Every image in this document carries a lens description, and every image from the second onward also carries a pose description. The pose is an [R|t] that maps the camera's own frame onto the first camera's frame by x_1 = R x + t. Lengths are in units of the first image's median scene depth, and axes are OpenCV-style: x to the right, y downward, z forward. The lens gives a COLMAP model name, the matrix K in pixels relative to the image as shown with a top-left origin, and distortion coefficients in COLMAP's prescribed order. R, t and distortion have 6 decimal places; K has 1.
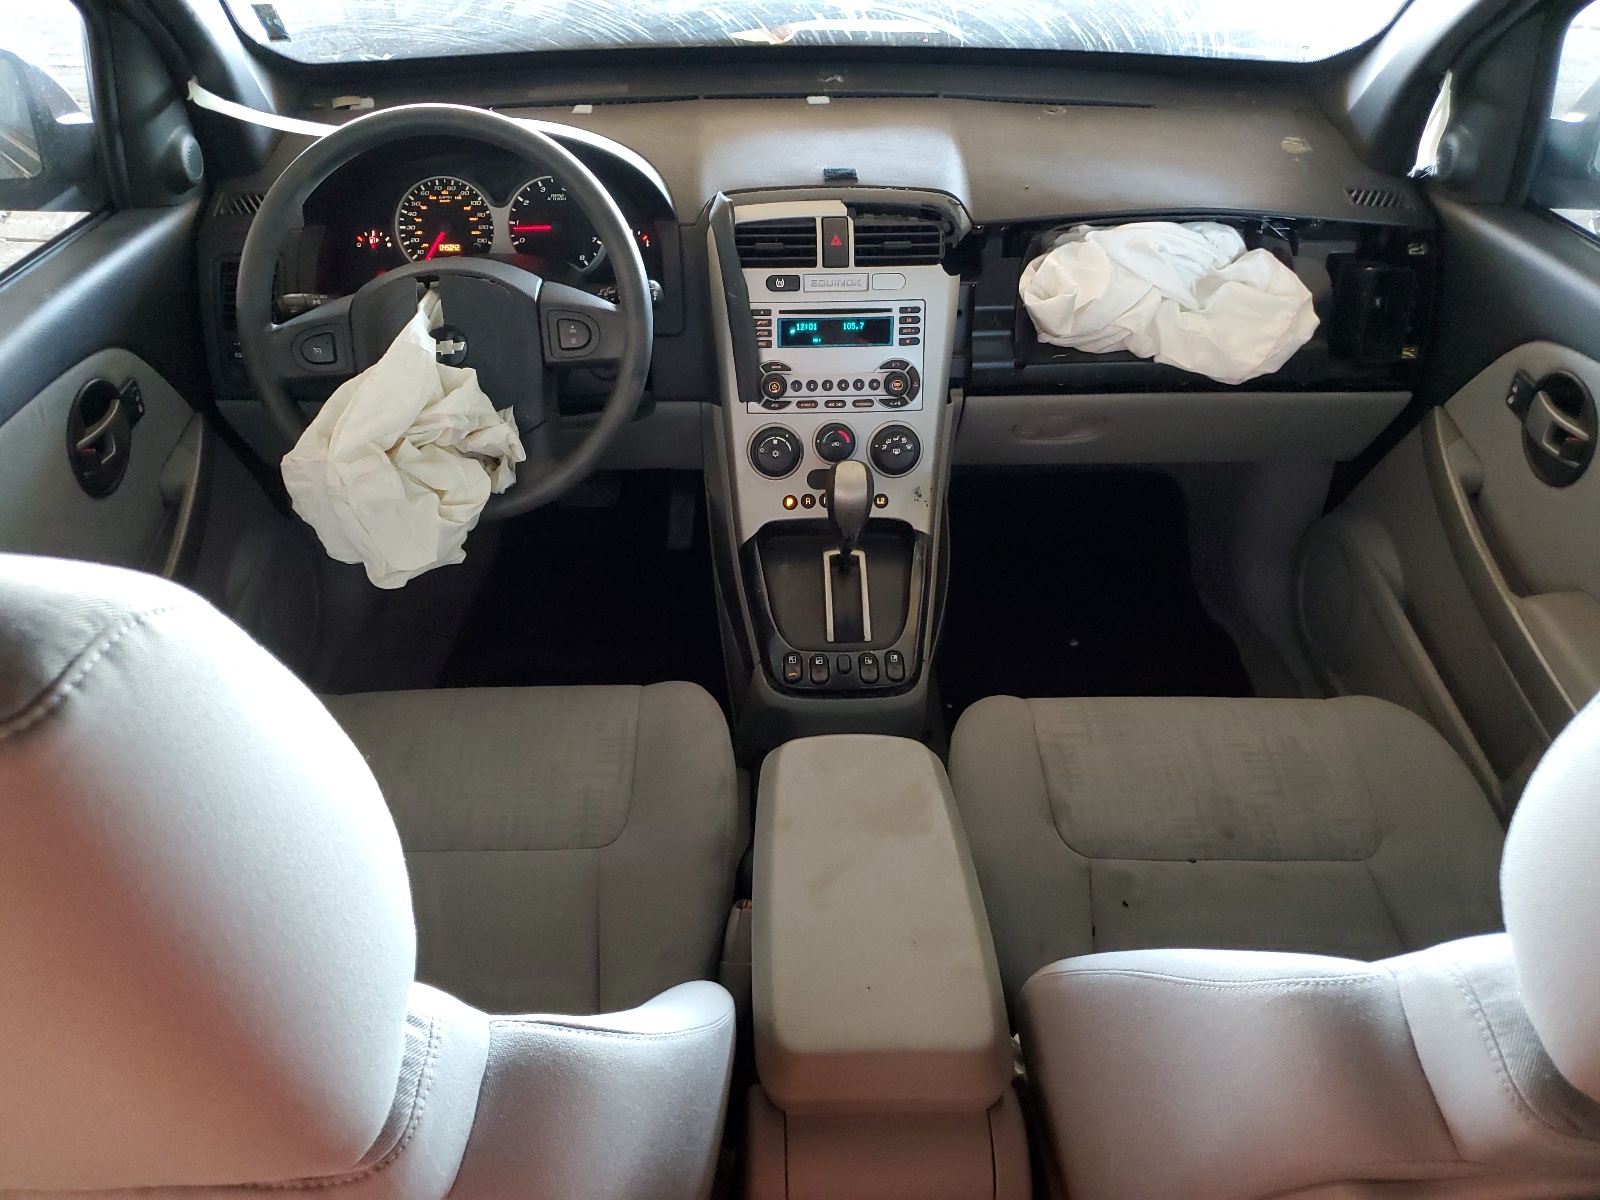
lens RADIAL K [[1221.0, 0, 804.3], [0, 1221.0, 595.0], [0, 0, 1]] dist [-0.002978, 0.000219]
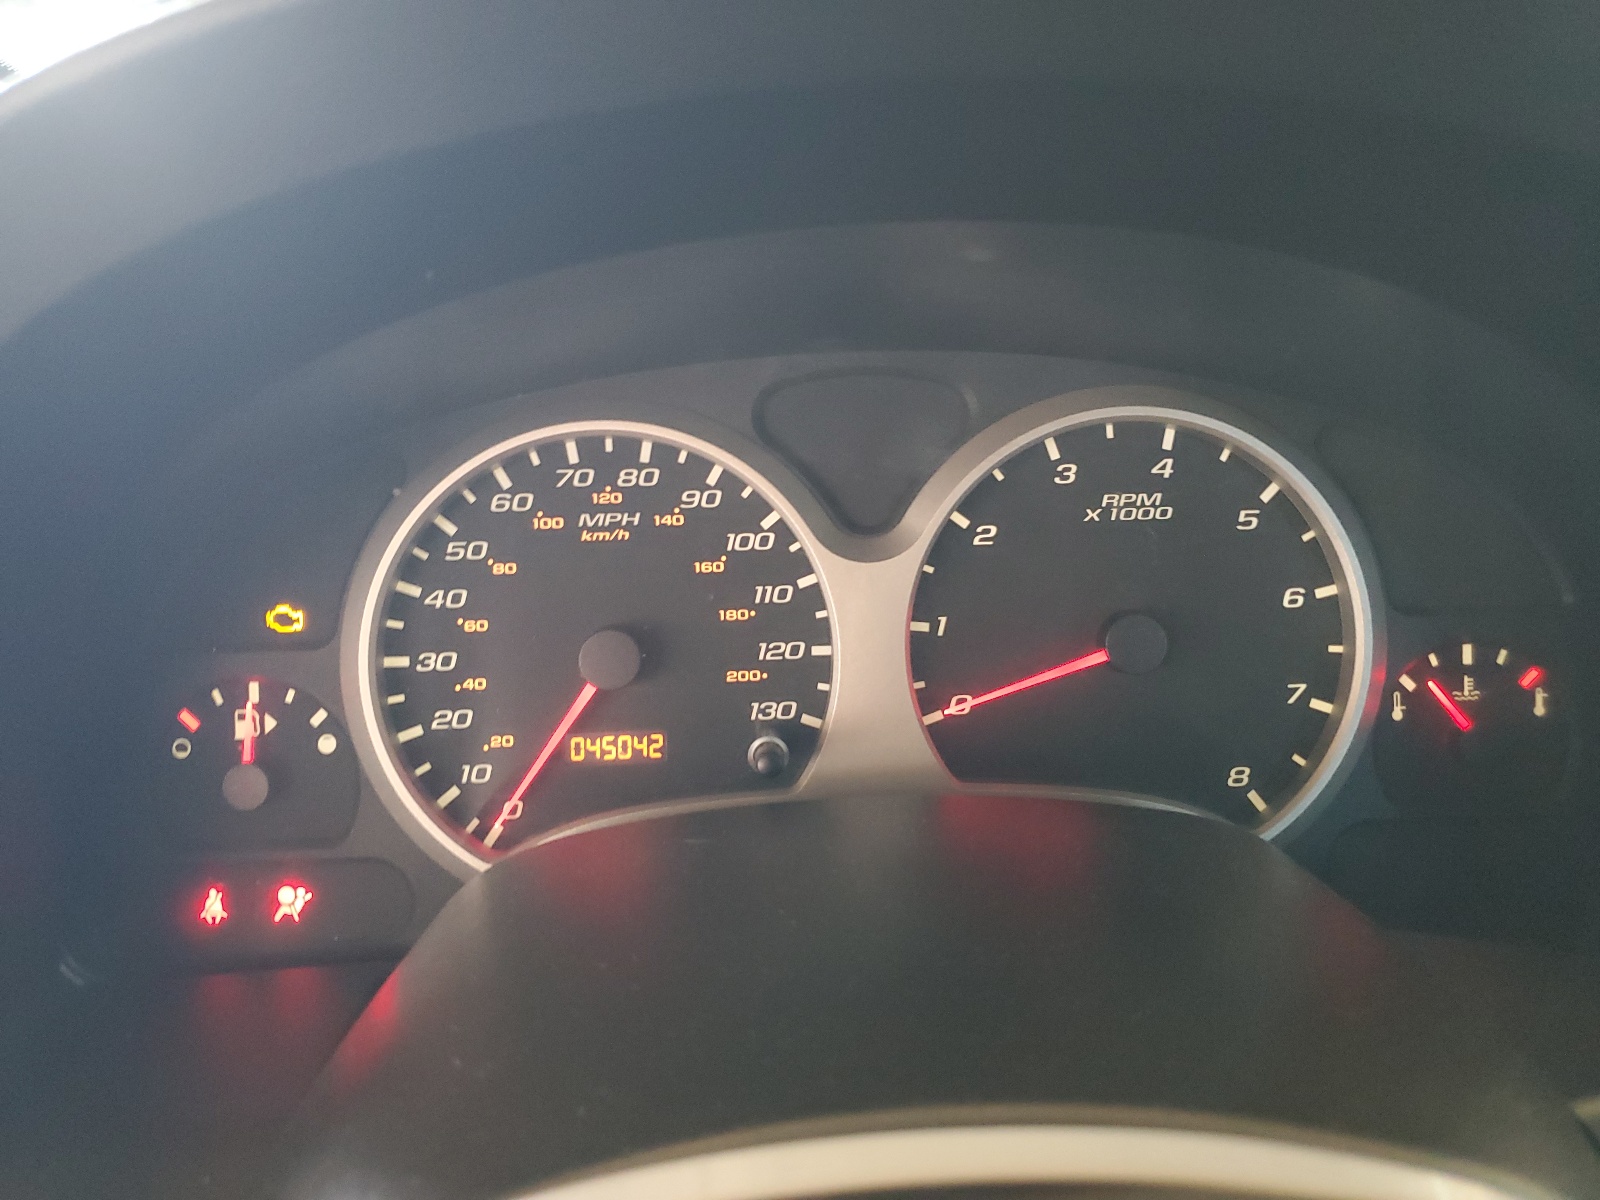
lens RADIAL K [[1221.0, 0, 802.5], [0, 1221.0, 601.9], [0, 0, 1]] dist [-0.002978, 0.000219]
pose [[0.938573, -0.031822, -0.343612, -0.189331], [-0.075320, 0.952840, -0.293978, -0.250756], [0.336762, 0.301801, 0.891912, 0.820765]]
